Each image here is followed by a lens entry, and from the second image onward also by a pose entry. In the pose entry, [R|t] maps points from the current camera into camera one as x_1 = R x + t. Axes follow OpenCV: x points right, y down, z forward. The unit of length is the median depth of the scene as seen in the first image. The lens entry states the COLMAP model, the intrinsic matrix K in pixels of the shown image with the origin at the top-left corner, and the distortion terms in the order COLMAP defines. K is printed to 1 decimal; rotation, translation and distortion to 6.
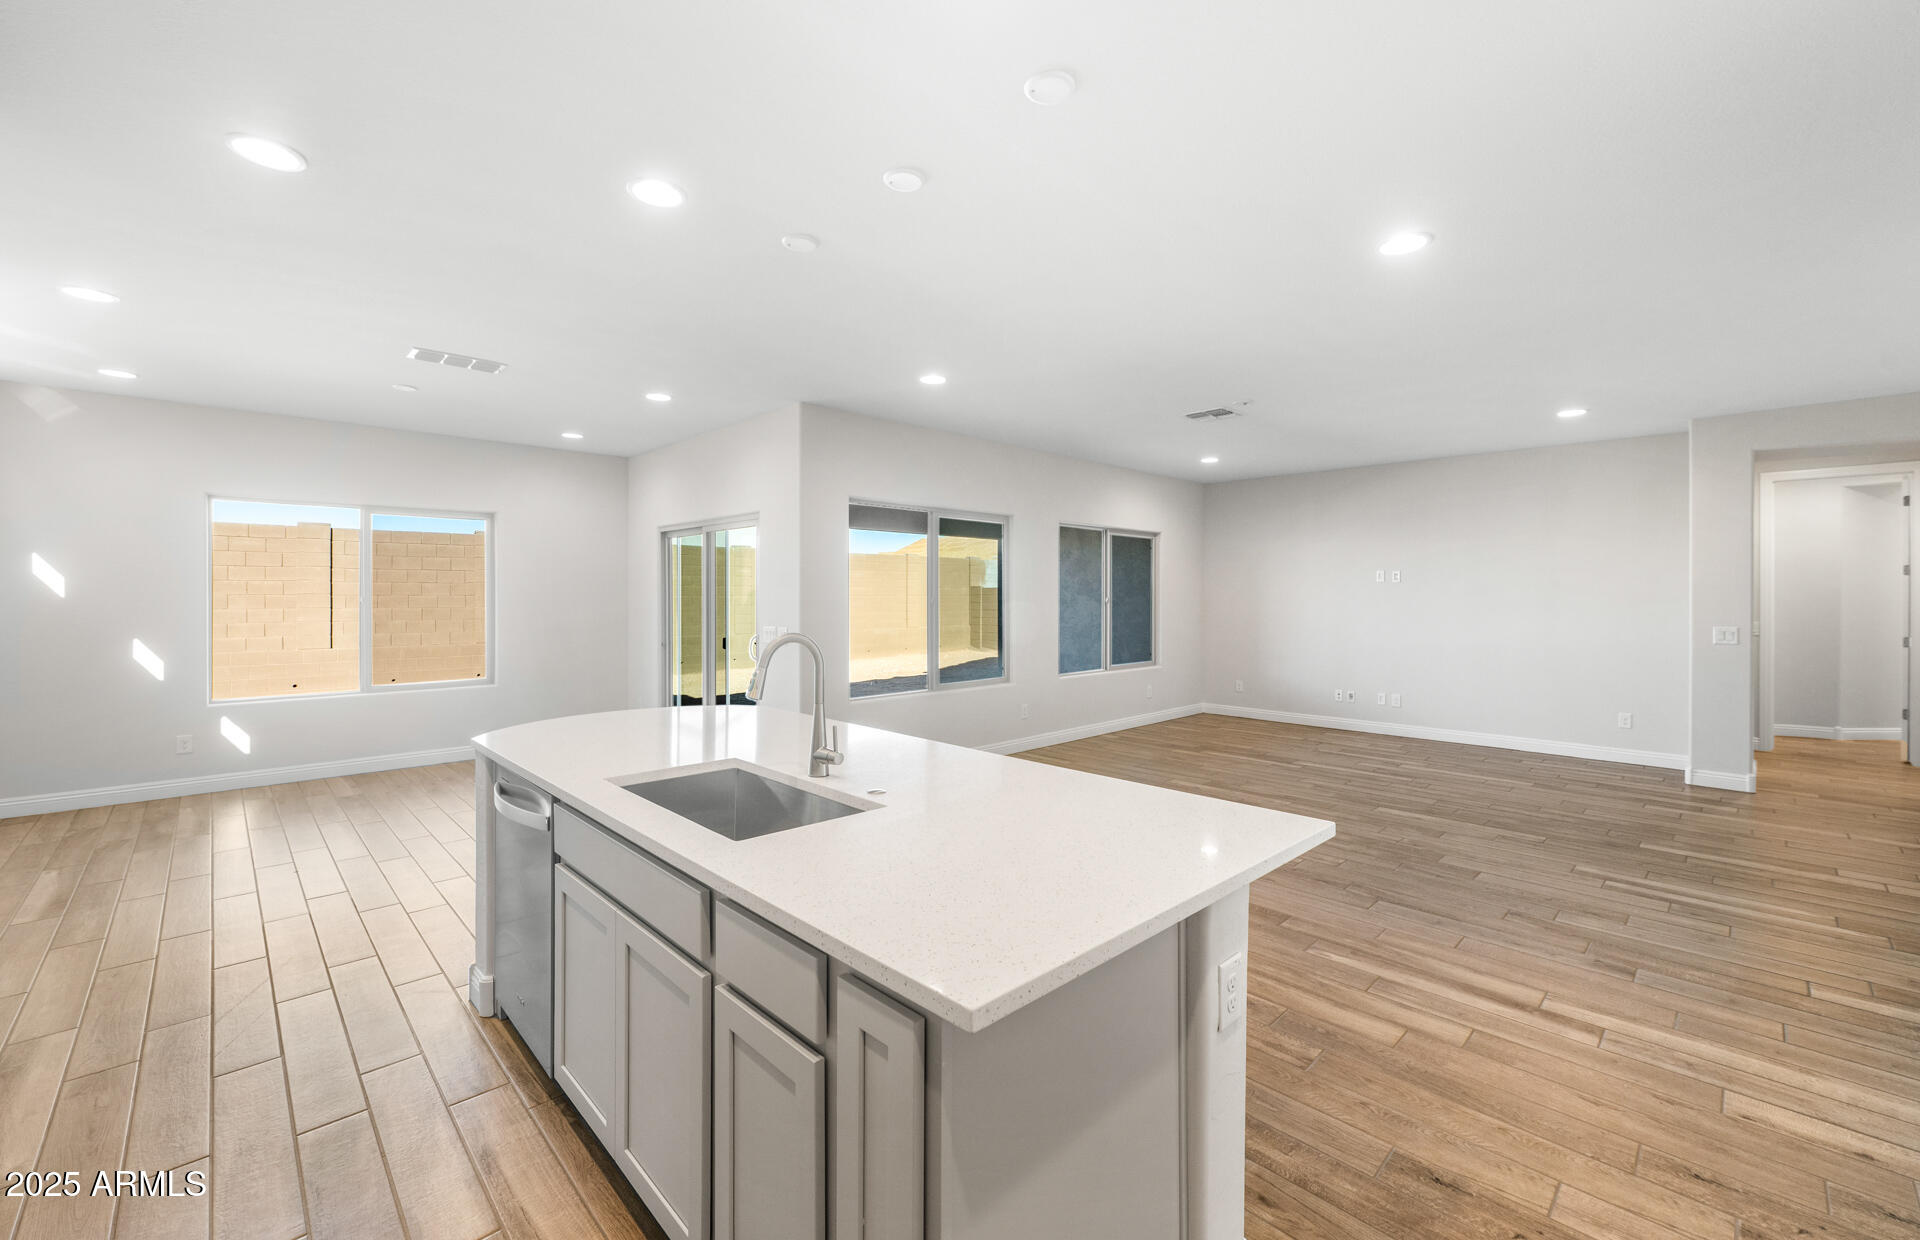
lens RADIAL K [[770.9, 0, 959.9], [0, 770.9, 595.5], [0, 0, 1]] dist [0.002374, -0.001530]
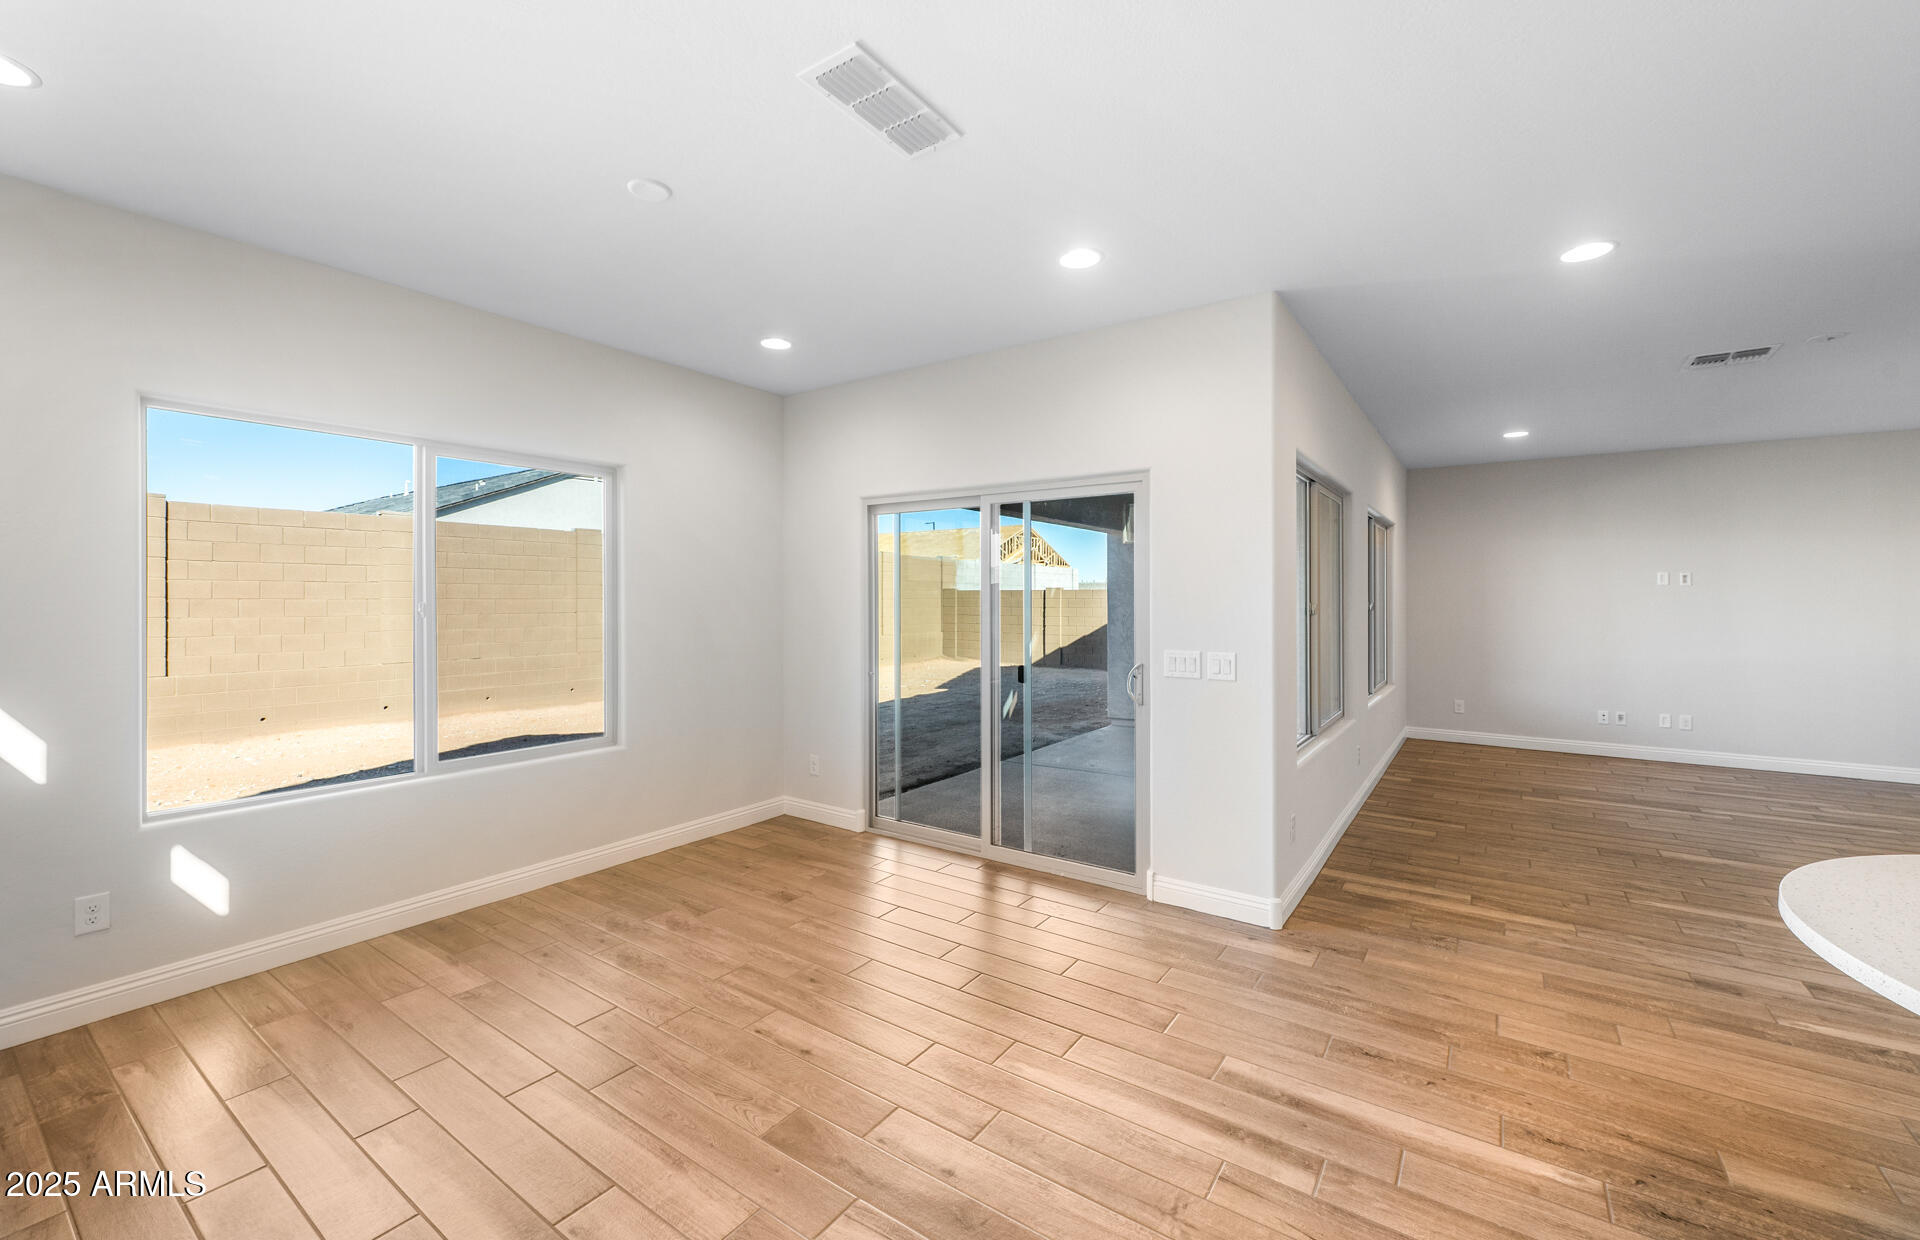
lens RADIAL K [[770.9, 0, 962.9], [0, 770.9, 596.9], [0, 0, 1]] dist [0.002374, -0.001530]
pose [[0.982253, 0.001747, 0.187555, -0.546176], [-0.001299, 0.999996, -0.002515, -0.002310], [-0.187558, 0.002227, 0.982251, 0.414830]]
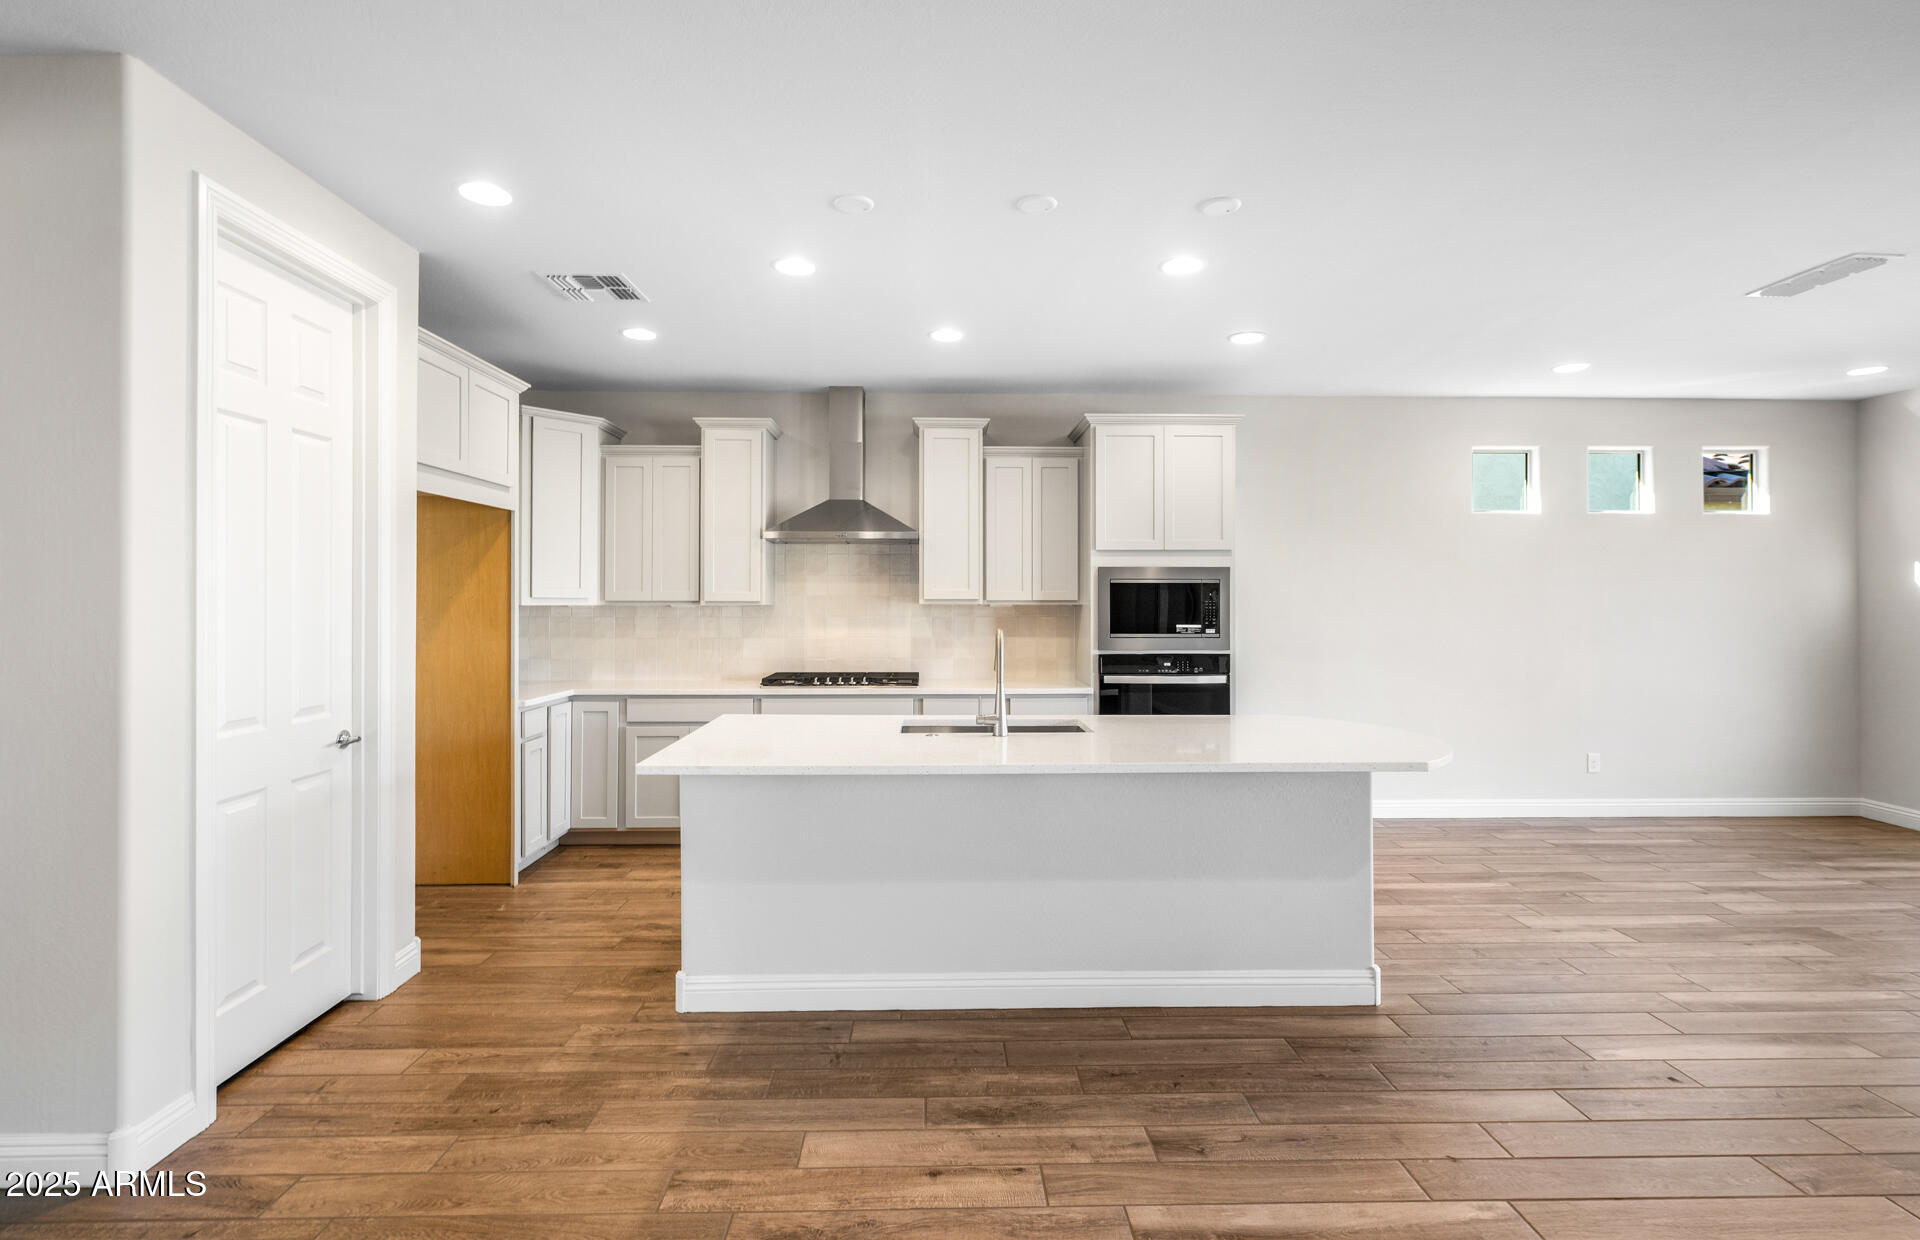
lens RADIAL K [[888.2, 0, 954.5], [0, 888.2, 596.4], [0, 0, 1]] dist [0.003552, 0.000379]
pose [[-0.679975, -0.006974, -0.733202, 0.387016], [-0.002573, 0.999971, -0.007126, 0.000062], [0.733230, -0.002960, -0.679974, 0.763643]]
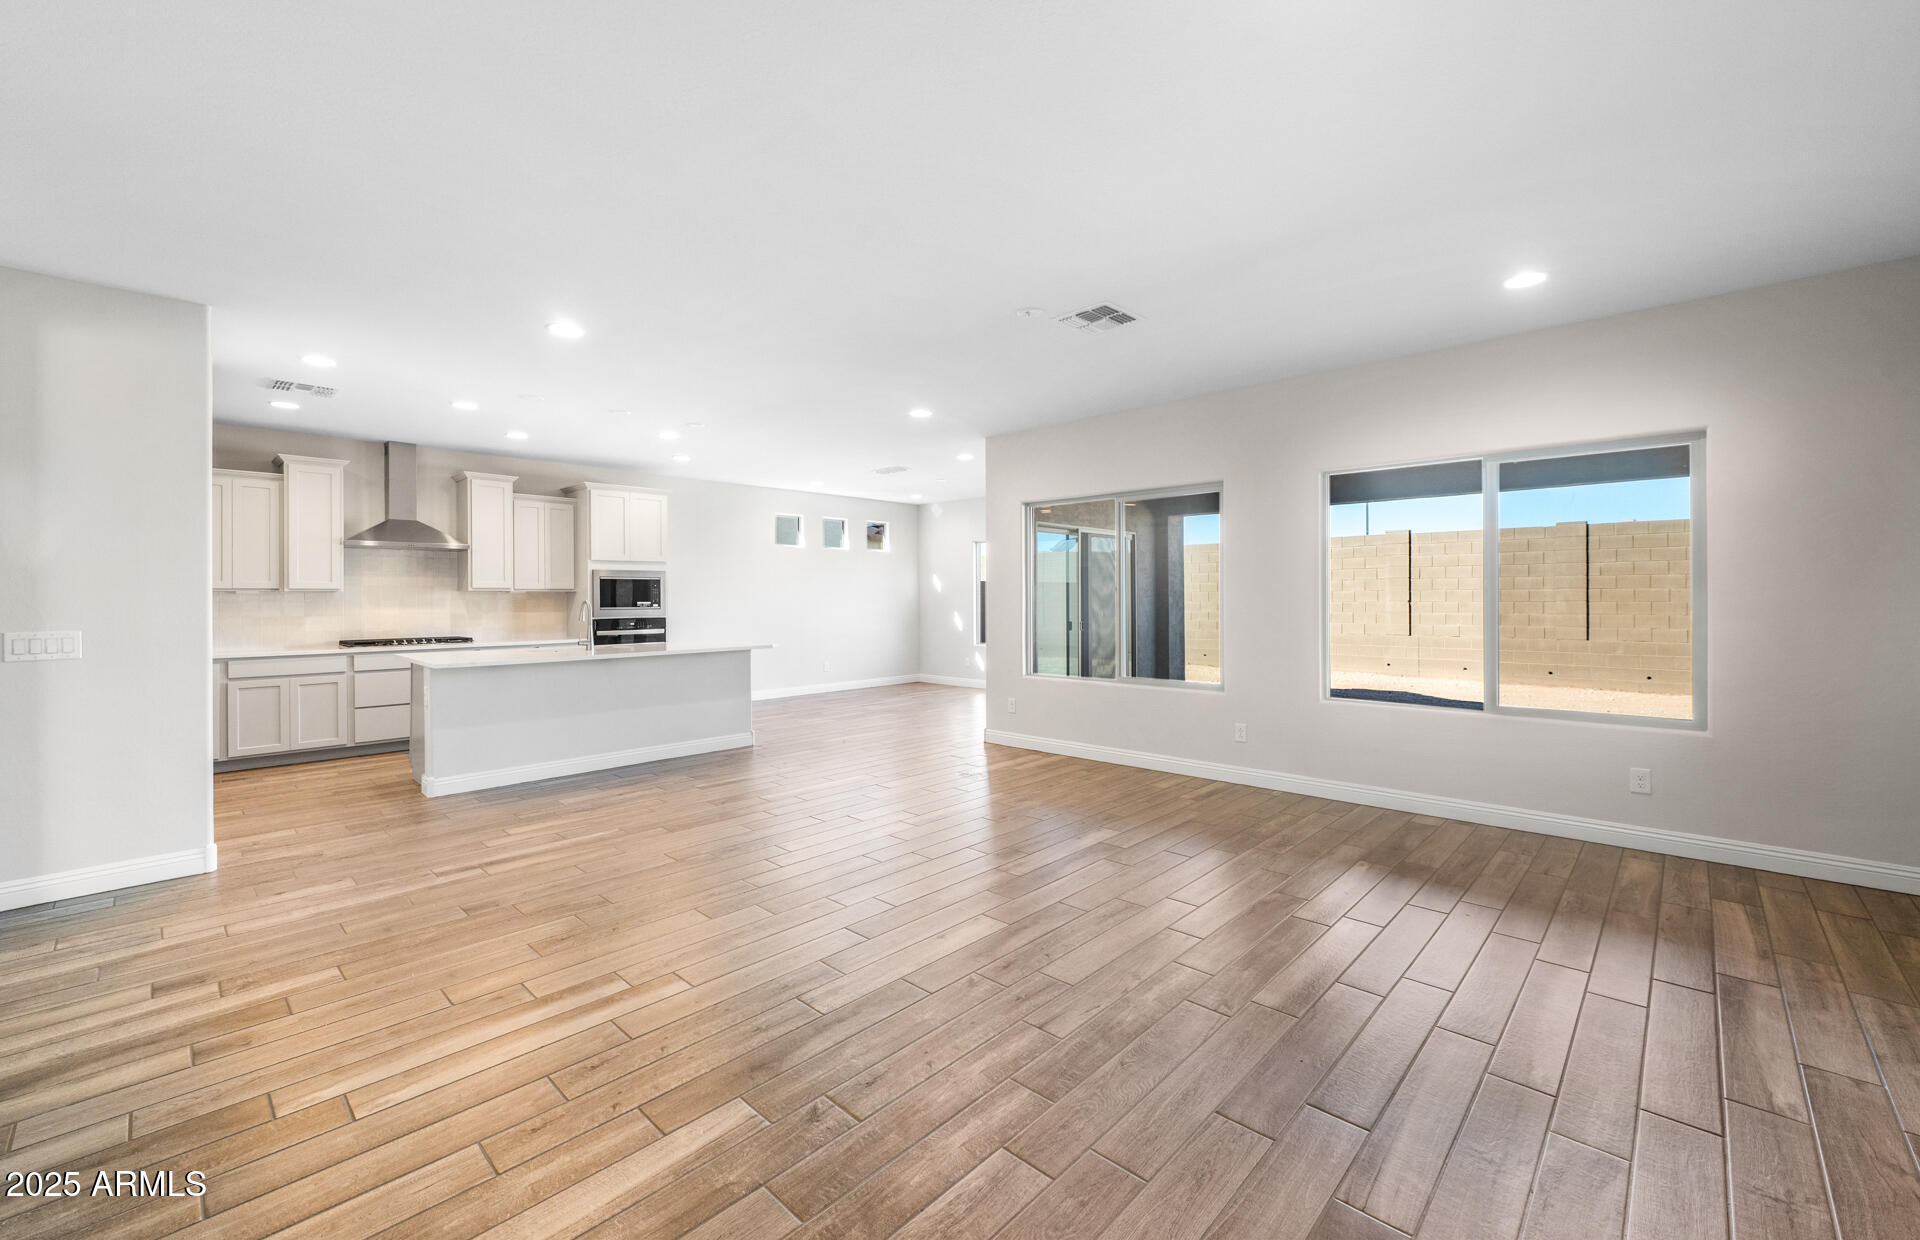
lens RADIAL K [[770.9, 0, 969.6], [0, 770.9, 603.4], [0, 0, 1]] dist [0.002374, -0.001530]
pose [[0.050350, 0.006149, -0.998713, 1.043789], [0.006098, 0.999961, 0.006465, 0.018713], [0.998713, -0.006416, 0.050310, 0.862787]]
